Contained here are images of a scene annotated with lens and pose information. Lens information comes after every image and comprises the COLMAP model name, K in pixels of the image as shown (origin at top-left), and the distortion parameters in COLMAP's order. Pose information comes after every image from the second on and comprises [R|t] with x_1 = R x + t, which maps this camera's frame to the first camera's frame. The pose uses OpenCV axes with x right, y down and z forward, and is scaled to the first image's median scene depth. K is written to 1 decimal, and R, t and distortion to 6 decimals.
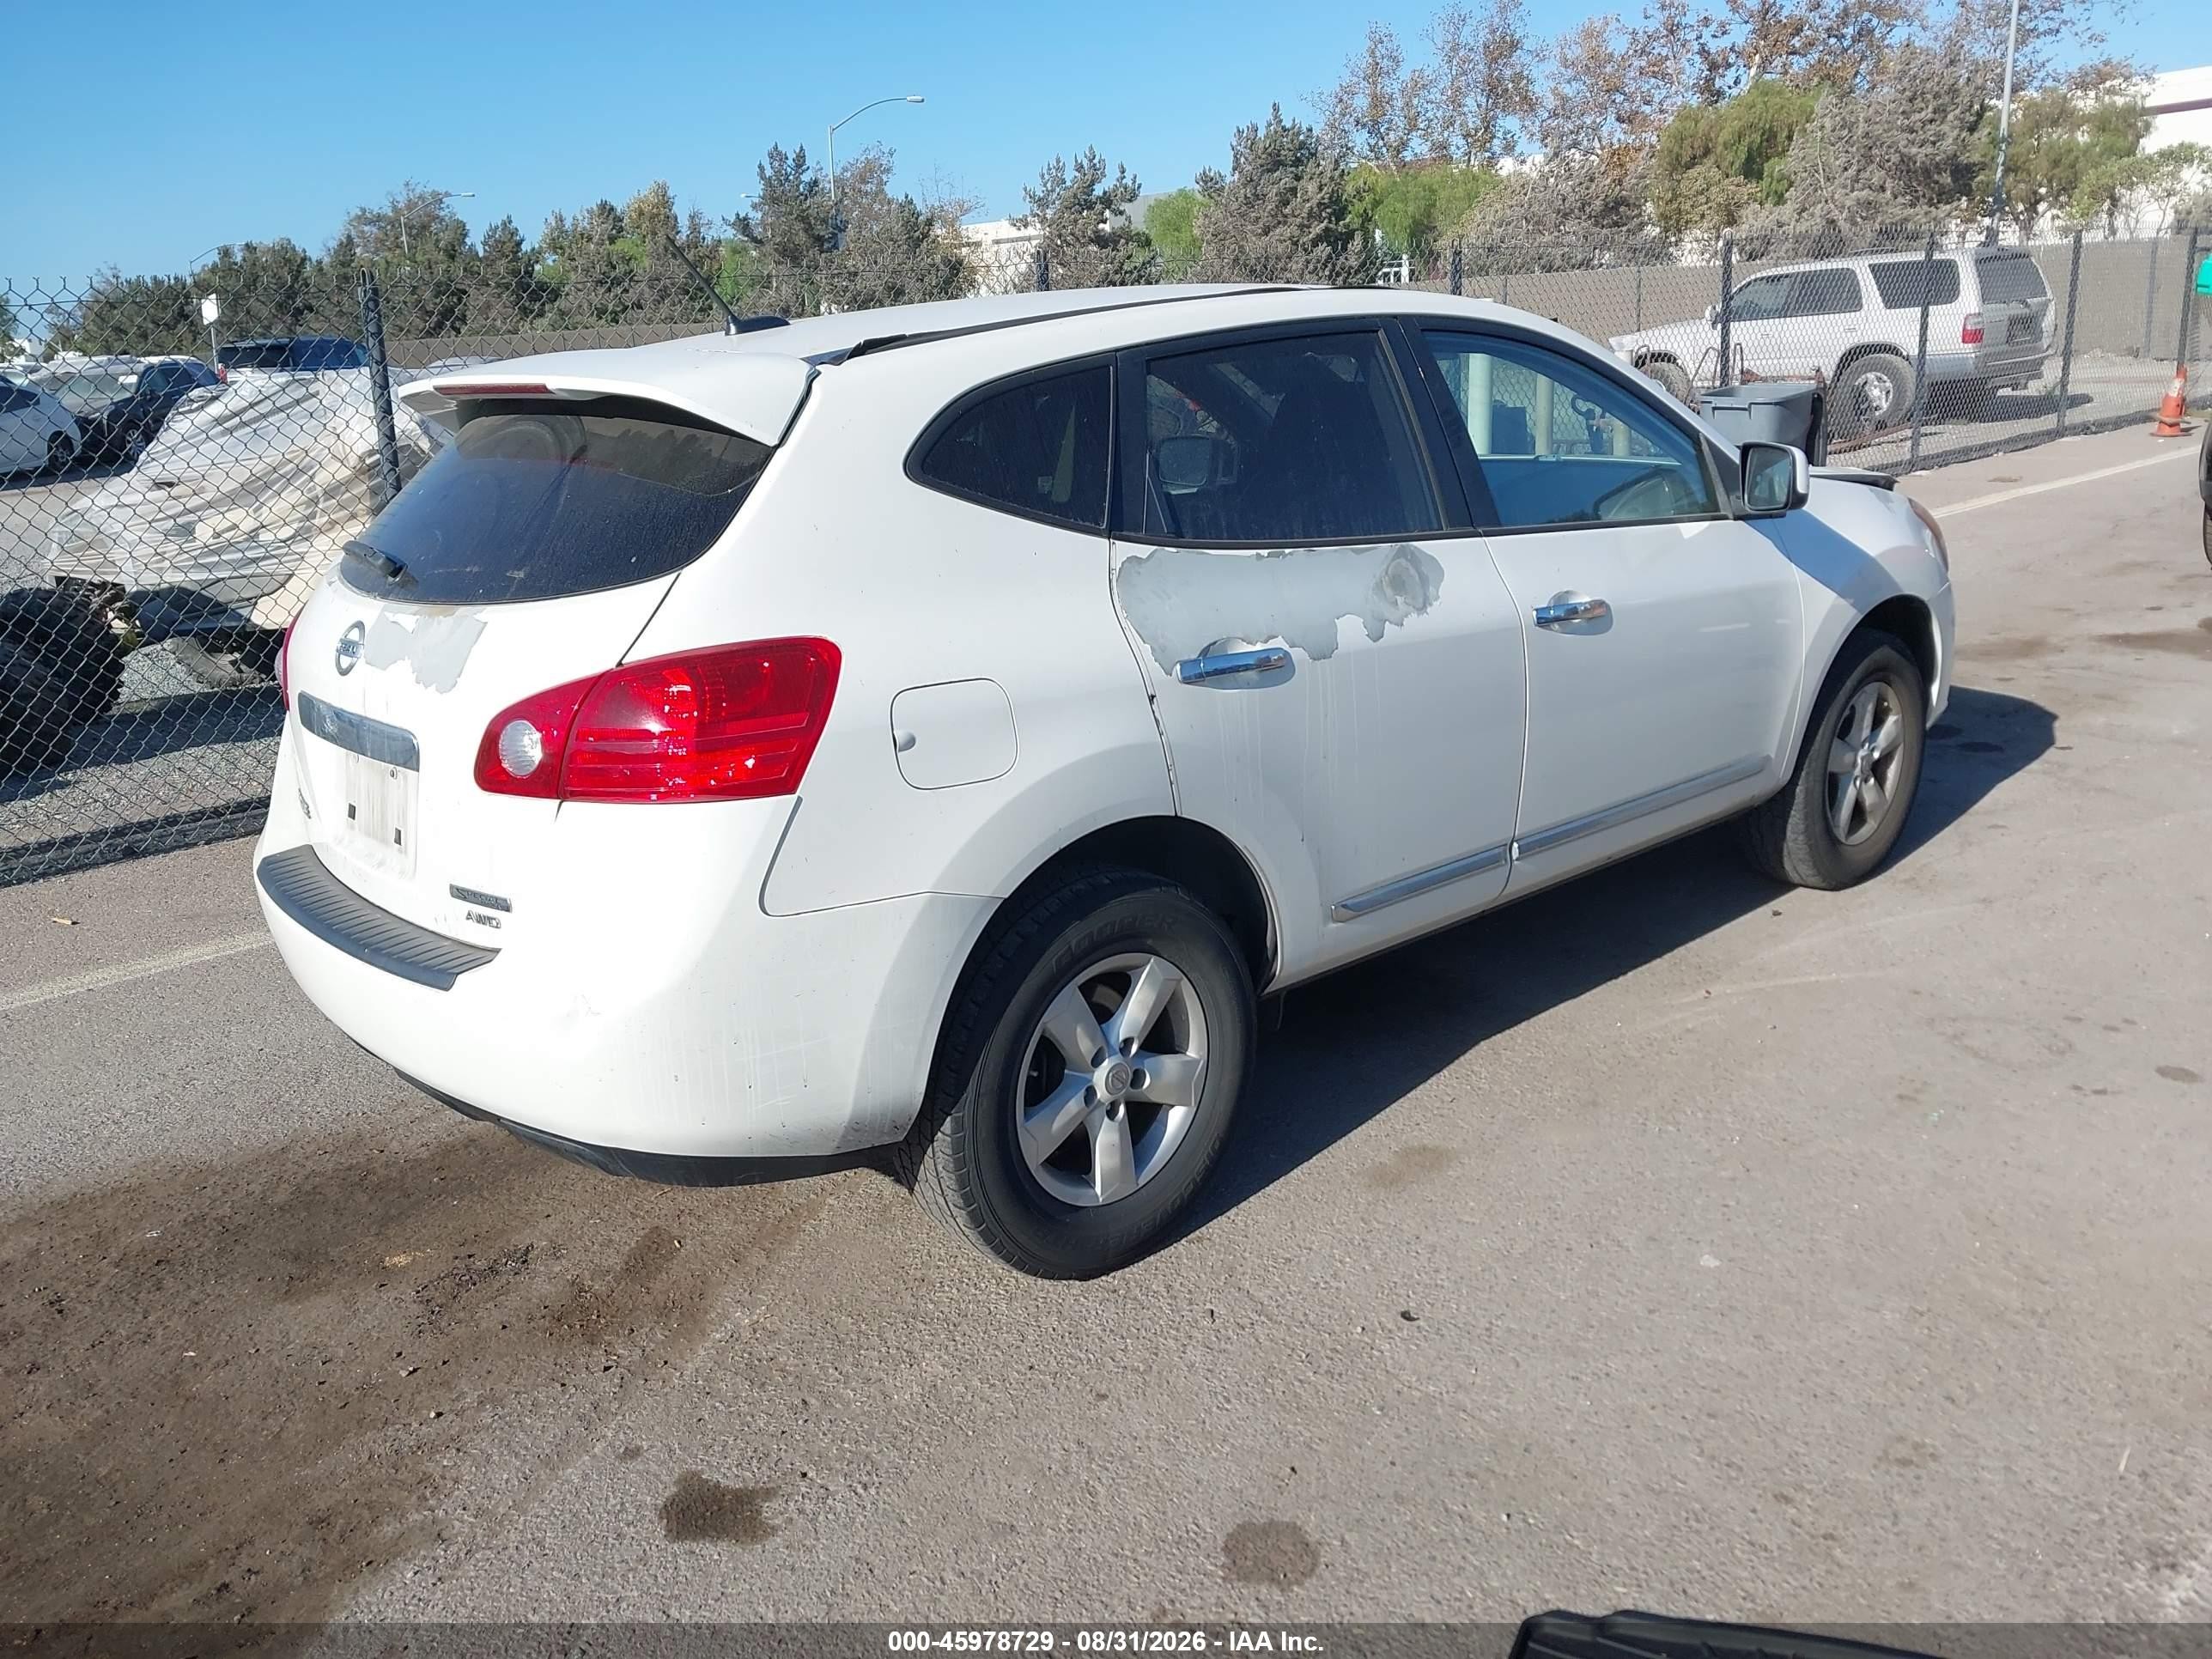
lens RADIAL K [[1734.0, 0, 1063.3], [0, 1734.0, 830.6], [0, 0, 1]] dist [0.067854, -0.095762]
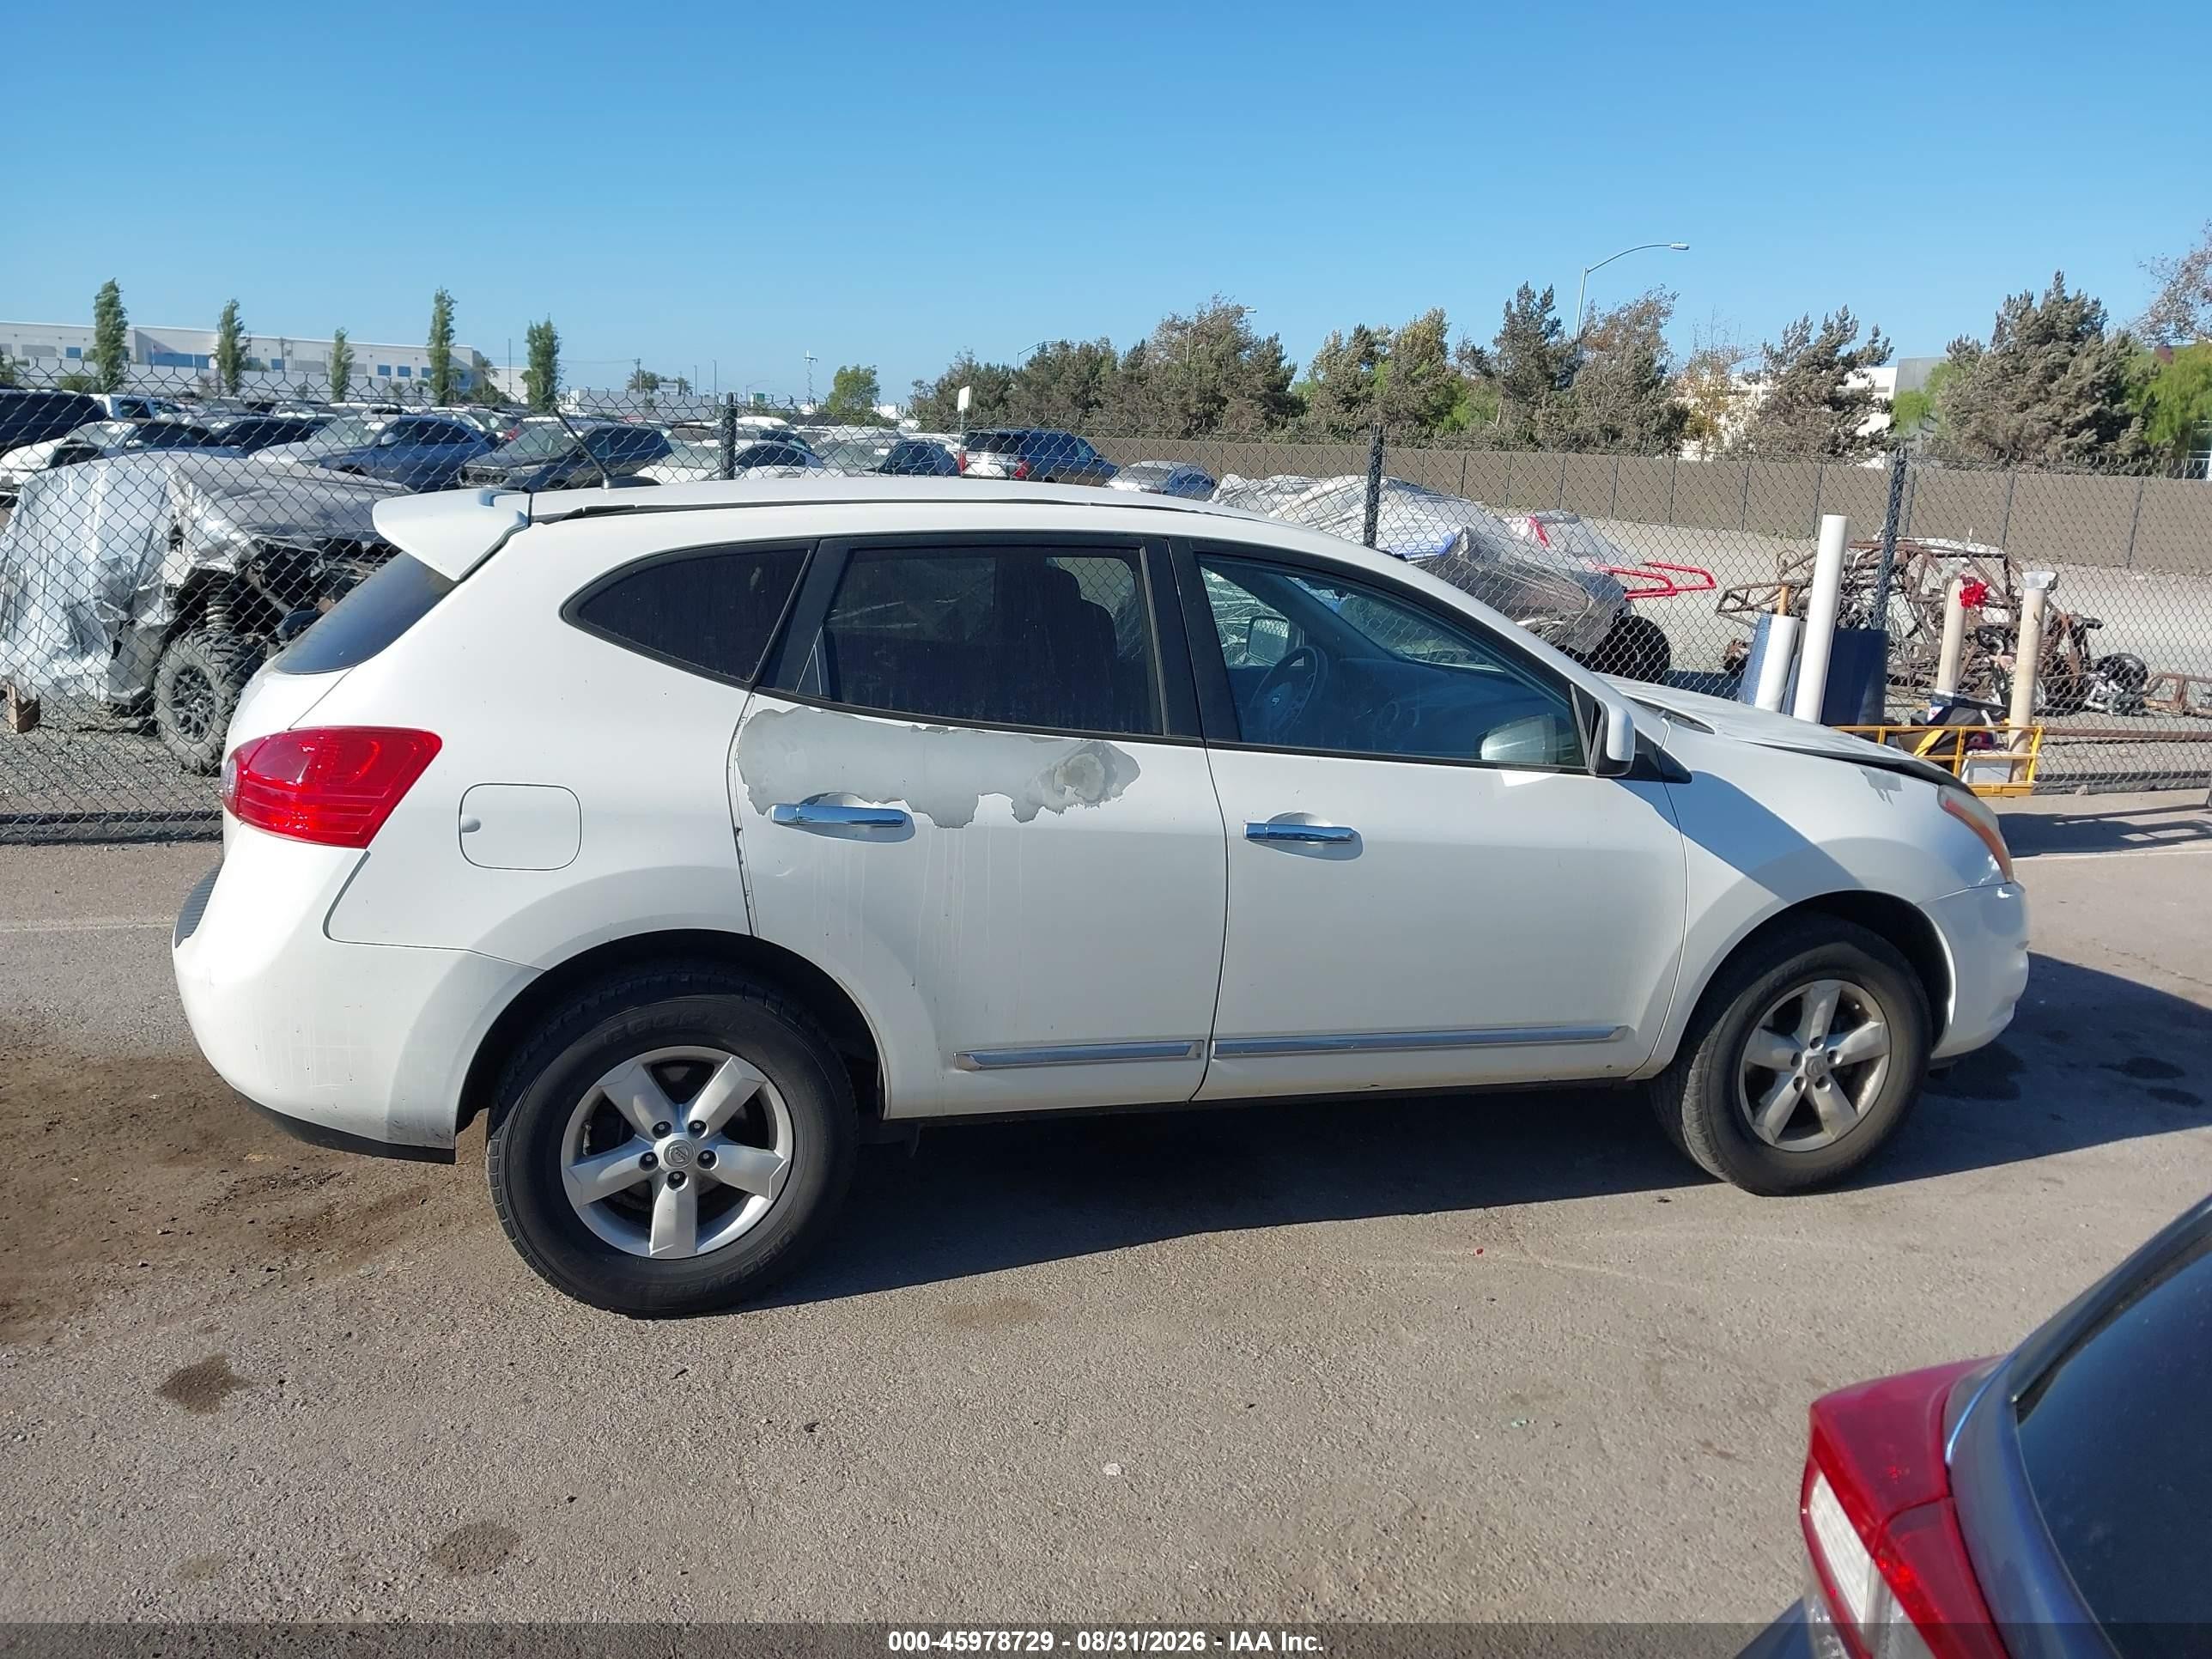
lens RADIAL K [[1779.8, 0, 1106.0], [0, 1779.8, 829.5], [0, 0, 1]] dist [-0.010970, 0.038733]
pose [[0.908410, 0.174564, -0.379894, 0.616326], [-0.200113, 0.979358, -0.028493, -0.079019], [0.367079, 0.101905, 0.924591, -0.005485]]
